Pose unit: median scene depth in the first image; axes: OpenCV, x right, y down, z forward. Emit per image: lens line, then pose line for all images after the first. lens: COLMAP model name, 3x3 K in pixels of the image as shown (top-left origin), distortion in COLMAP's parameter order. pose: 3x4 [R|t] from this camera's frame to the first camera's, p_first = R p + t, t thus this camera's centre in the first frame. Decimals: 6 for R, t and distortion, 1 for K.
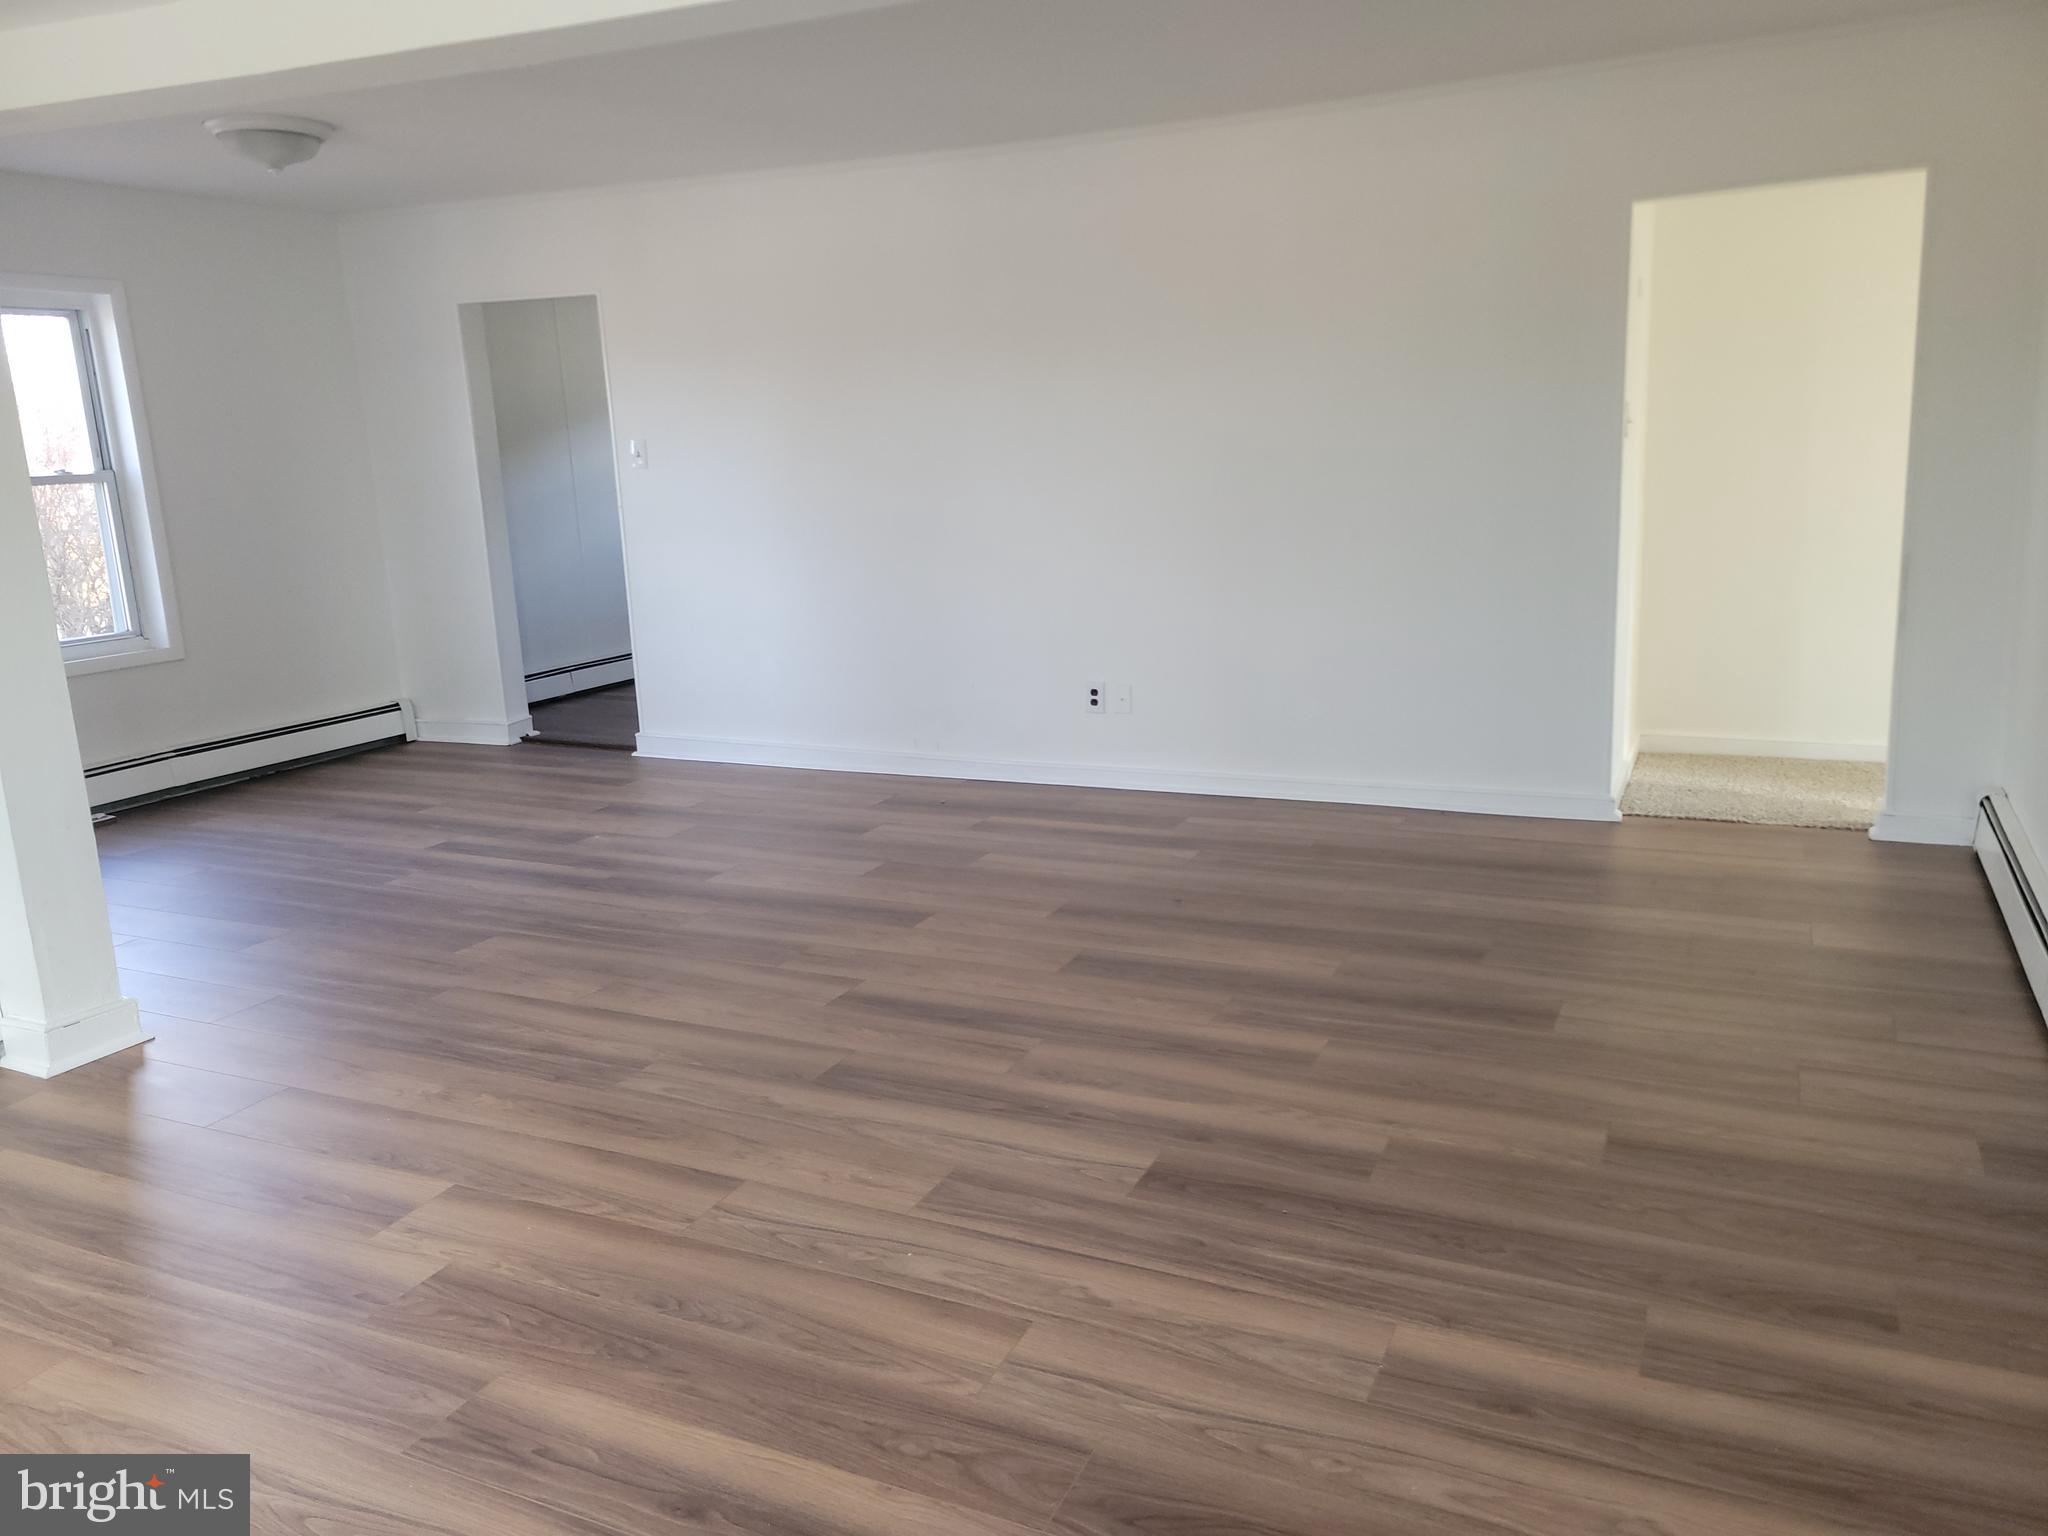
lens RADIAL K [[1535.9, 0, 1031.9], [0, 1535.9, 772.3], [0, 0, 1]] dist [0.051223, -0.015899]
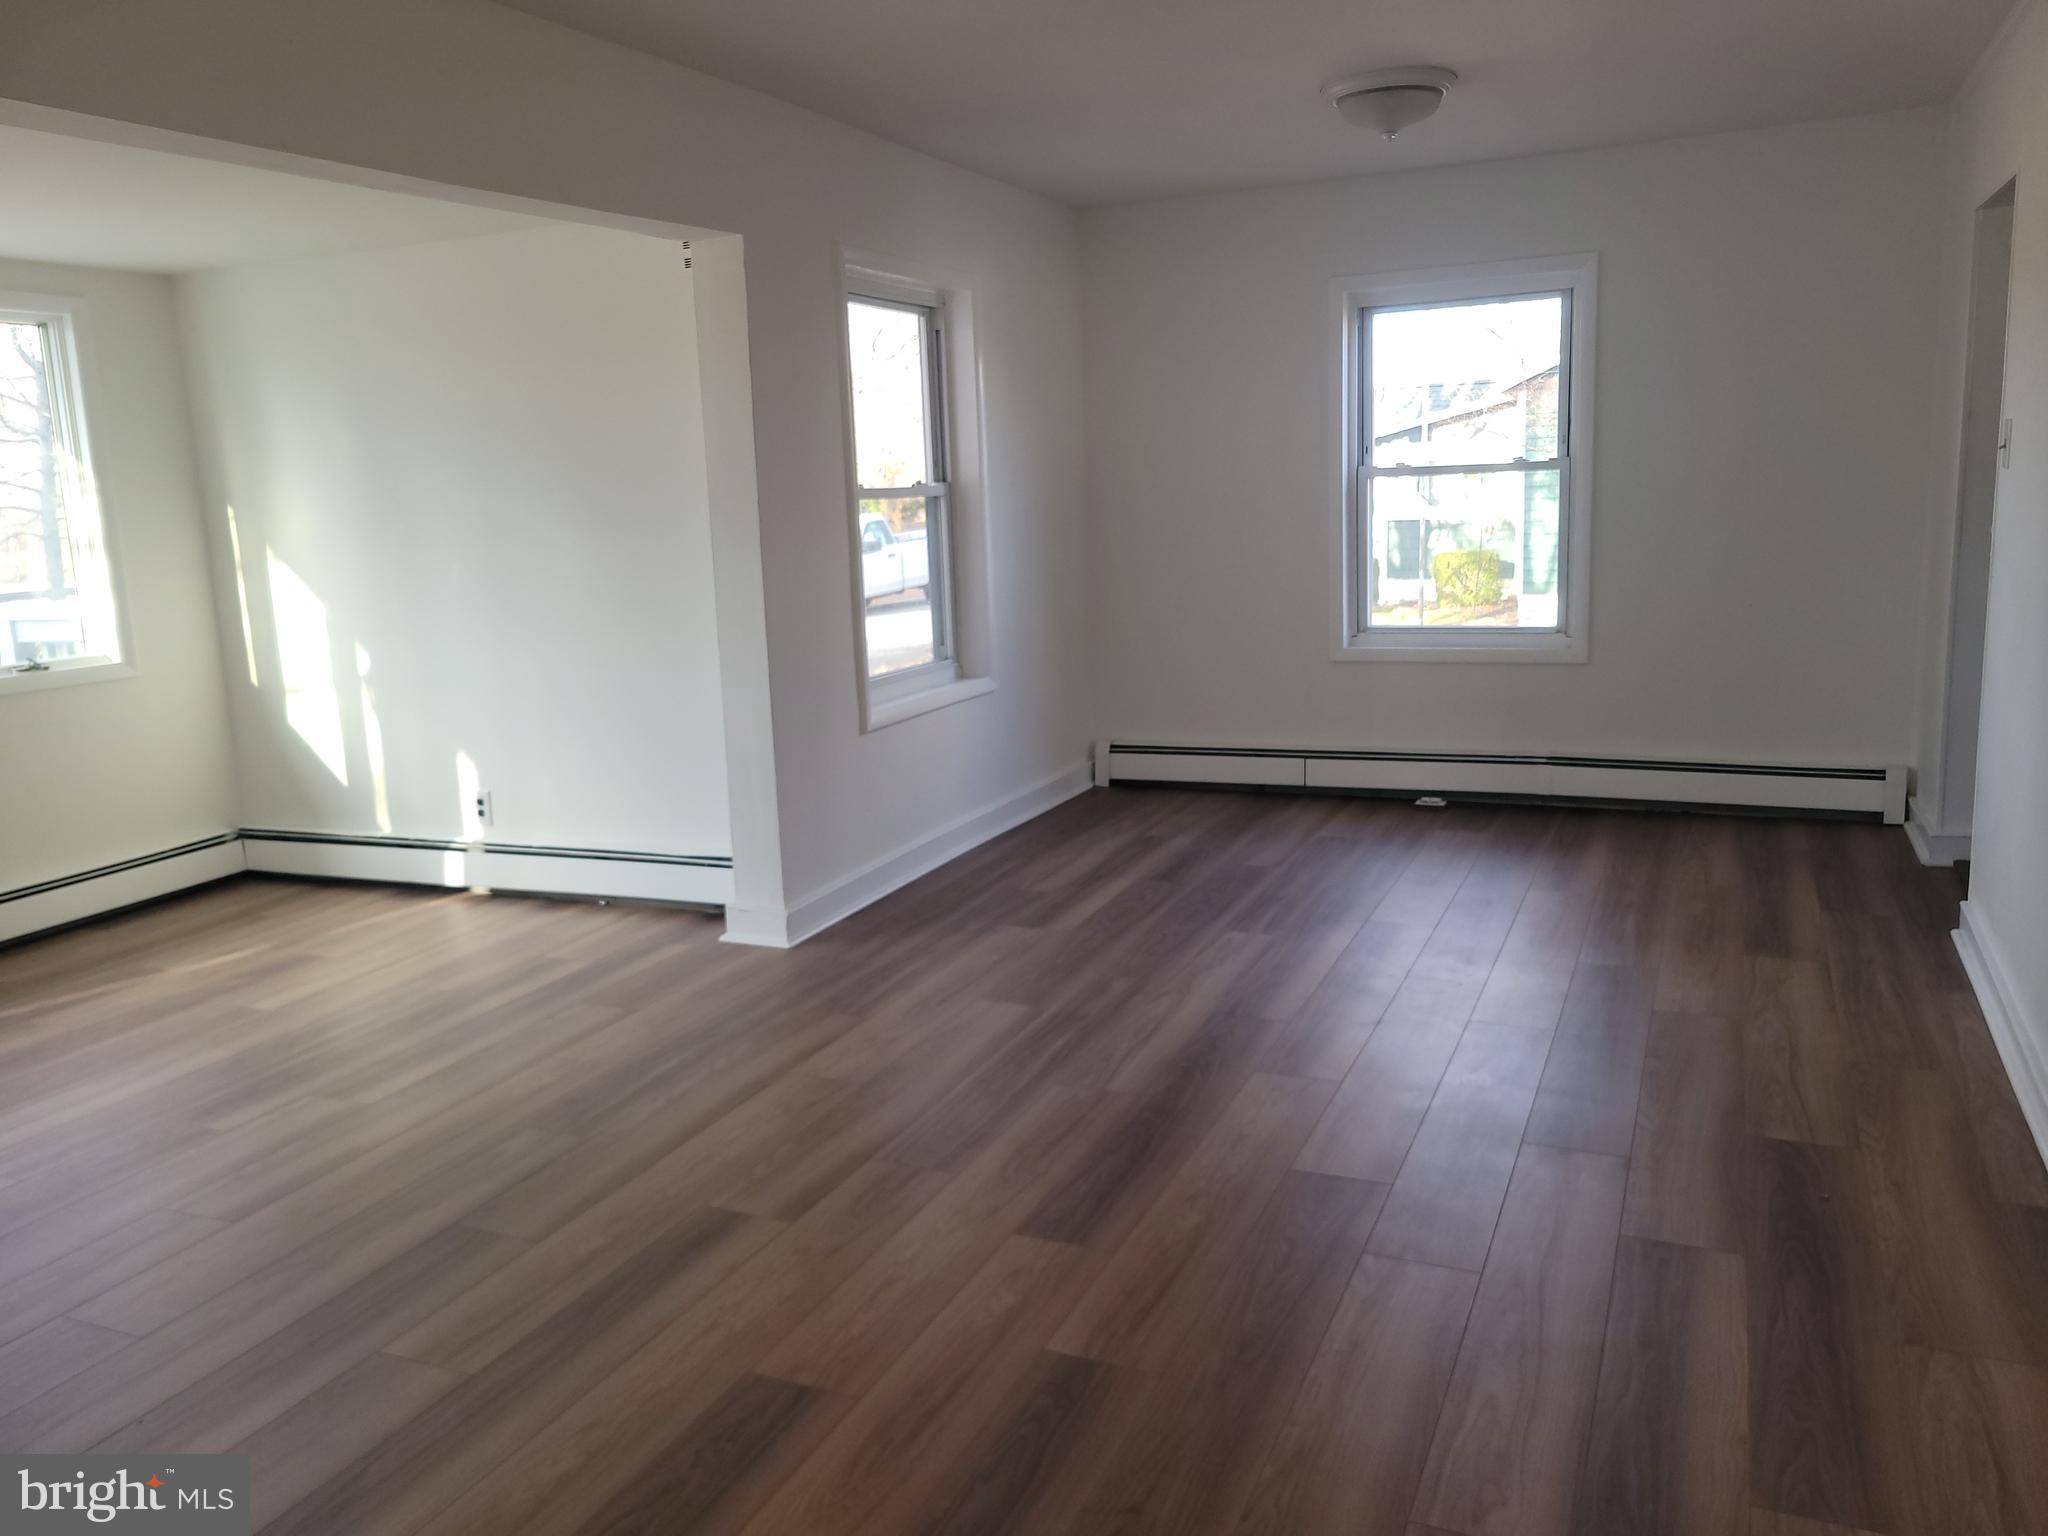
lens RADIAL K [[1535.9, 0, 1025.7], [0, 1535.9, 747.5], [0, 0, 1]] dist [0.051223, -0.015899]
pose [[0.015147, 0.208169, -0.977976, 0.546829], [-0.173335, 0.963826, 0.202472, -0.241143], [0.984746, 0.166450, 0.050682, 1.012386]]
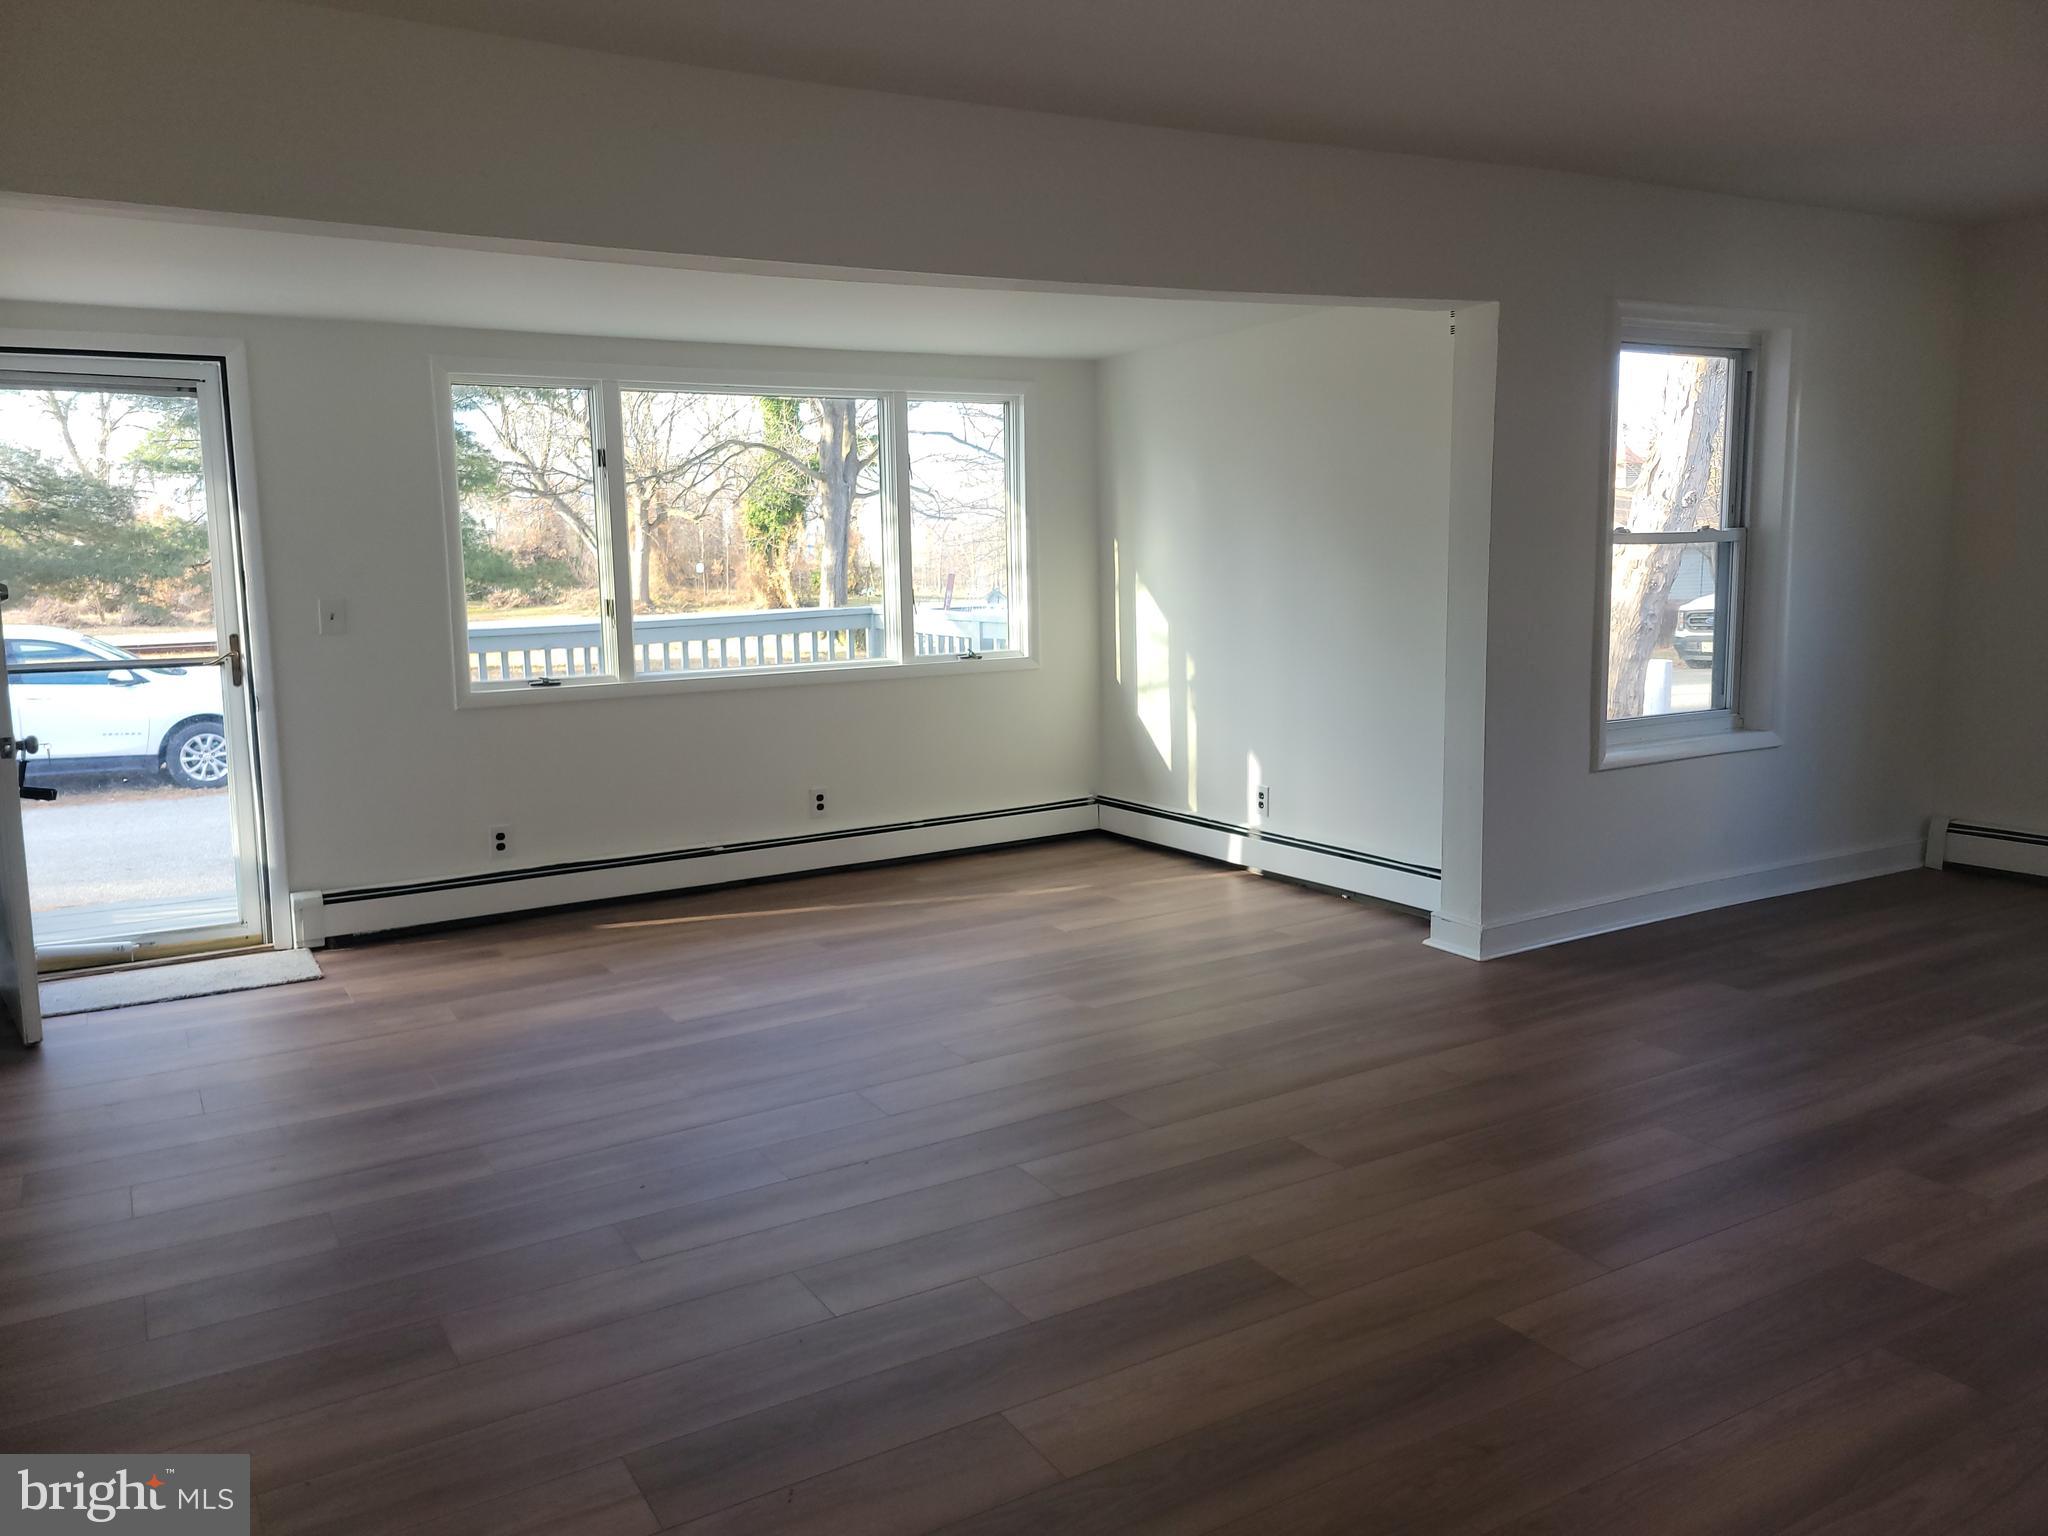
lens RADIAL K [[1535.9, 0, 1029.6], [0, 1535.9, 768.1], [0, 0, 1]] dist [0.051223, -0.015899]
pose [[-0.563580, 0.169317, -0.808523, 0.624540], [-0.135759, 0.946476, 0.292837, -0.290652], [0.814830, 0.274801, -0.510428, 1.207545]]
